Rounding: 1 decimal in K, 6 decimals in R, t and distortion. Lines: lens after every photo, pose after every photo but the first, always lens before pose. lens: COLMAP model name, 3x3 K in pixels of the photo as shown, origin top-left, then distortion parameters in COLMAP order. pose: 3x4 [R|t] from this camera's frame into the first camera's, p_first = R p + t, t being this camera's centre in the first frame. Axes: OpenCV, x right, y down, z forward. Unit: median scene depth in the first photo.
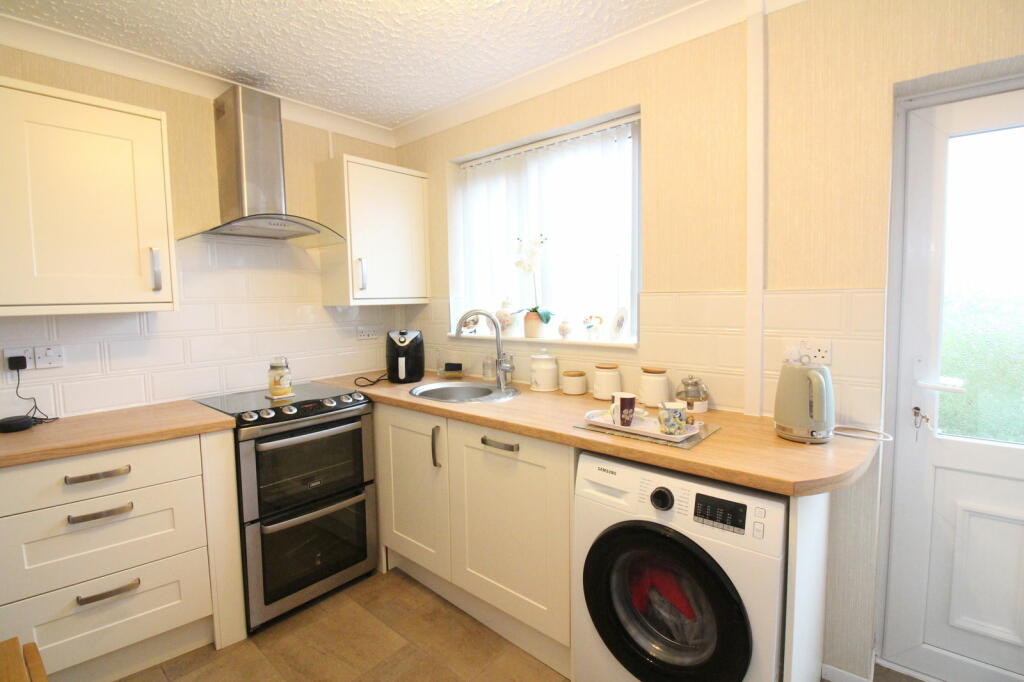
lens RADIAL K [[478.0, 0, 512.0], [0, 478.0, 341.0], [0, 0, 1]] dist [-0.000932, -0.000028]
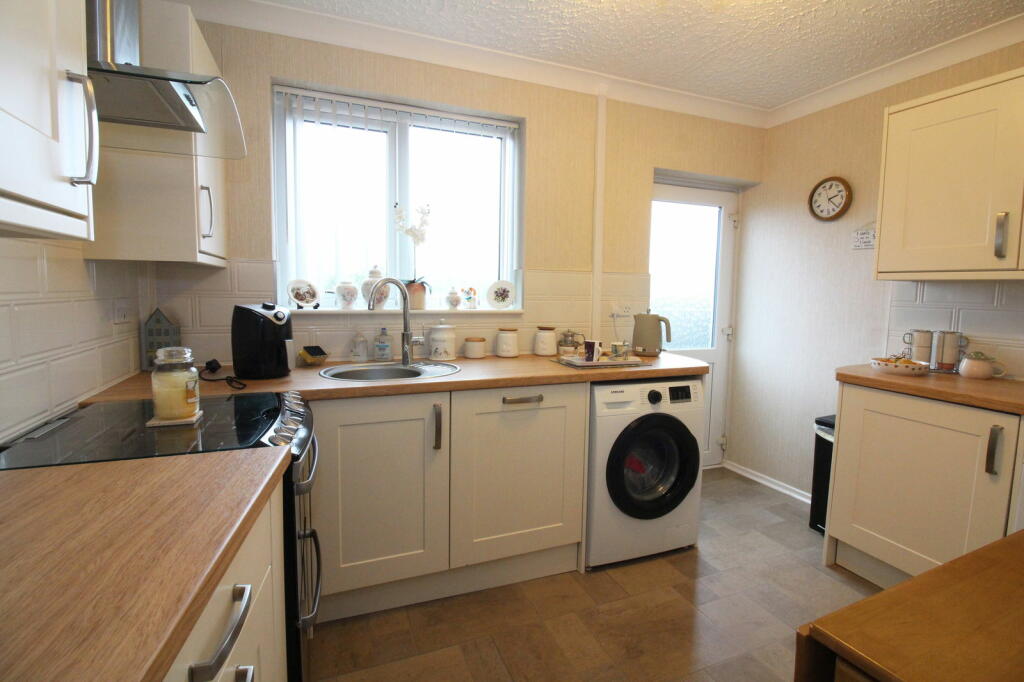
lens RADIAL K [[483.6, 0, 512.0], [0, 483.6, 341.0], [0, 0, 1]] dist [0.001641, -0.000021]
pose [[0.457021, -0.069482, 0.886738, -0.872023], [0.060468, 0.997065, 0.046962, 0.026431], [-0.887398, 0.032156, 0.459881, 0.444876]]
